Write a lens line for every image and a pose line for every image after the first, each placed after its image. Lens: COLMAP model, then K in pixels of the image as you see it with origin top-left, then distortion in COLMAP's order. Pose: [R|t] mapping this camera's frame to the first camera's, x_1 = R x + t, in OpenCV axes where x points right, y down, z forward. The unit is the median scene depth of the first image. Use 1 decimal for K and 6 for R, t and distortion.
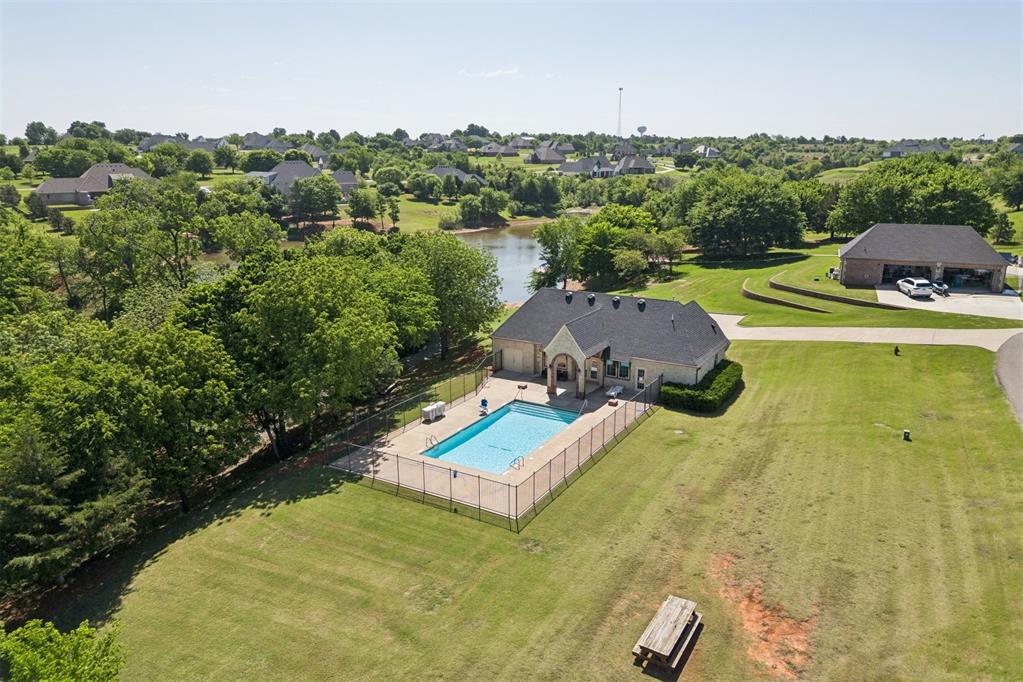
lens RADIAL K [[719.2, 0, 511.5], [0, 719.2, 341.0], [0, 0, 1]] dist [0.068752, -0.068803]
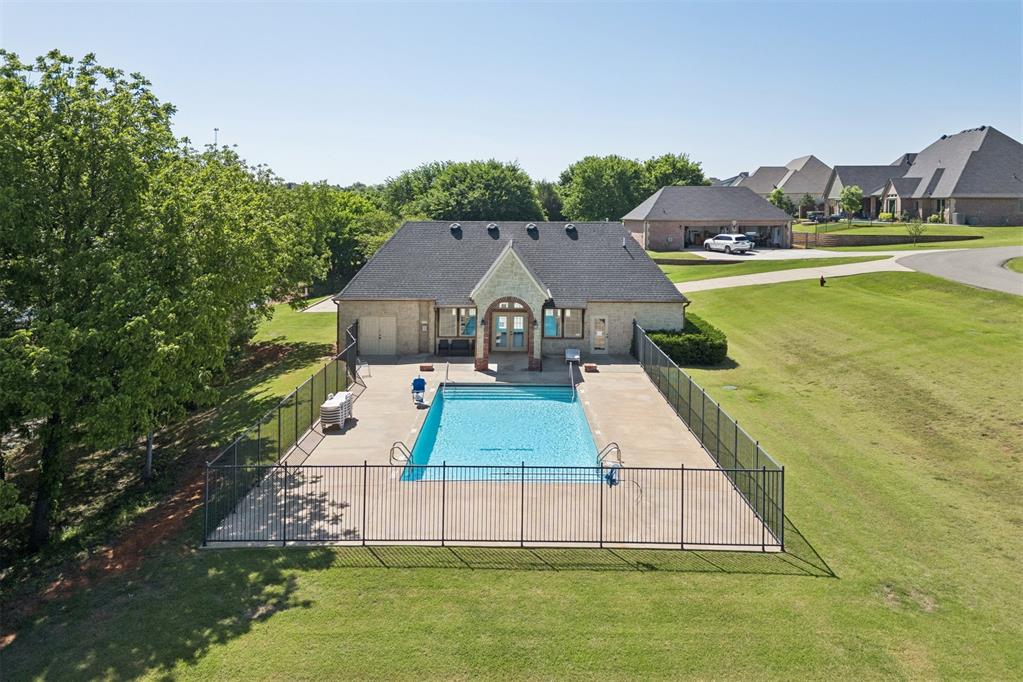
lens RADIAL K [[745.6, 0, 518.5], [0, 745.6, 341.9], [0, 0, 1]] dist [0.072368, -0.080638]
pose [[0.869773, -0.086254, 0.485855, -0.161585], [0.118349, 0.992330, -0.035700, 0.054699], [-0.479049, 0.088551, 0.873310, 0.309536]]
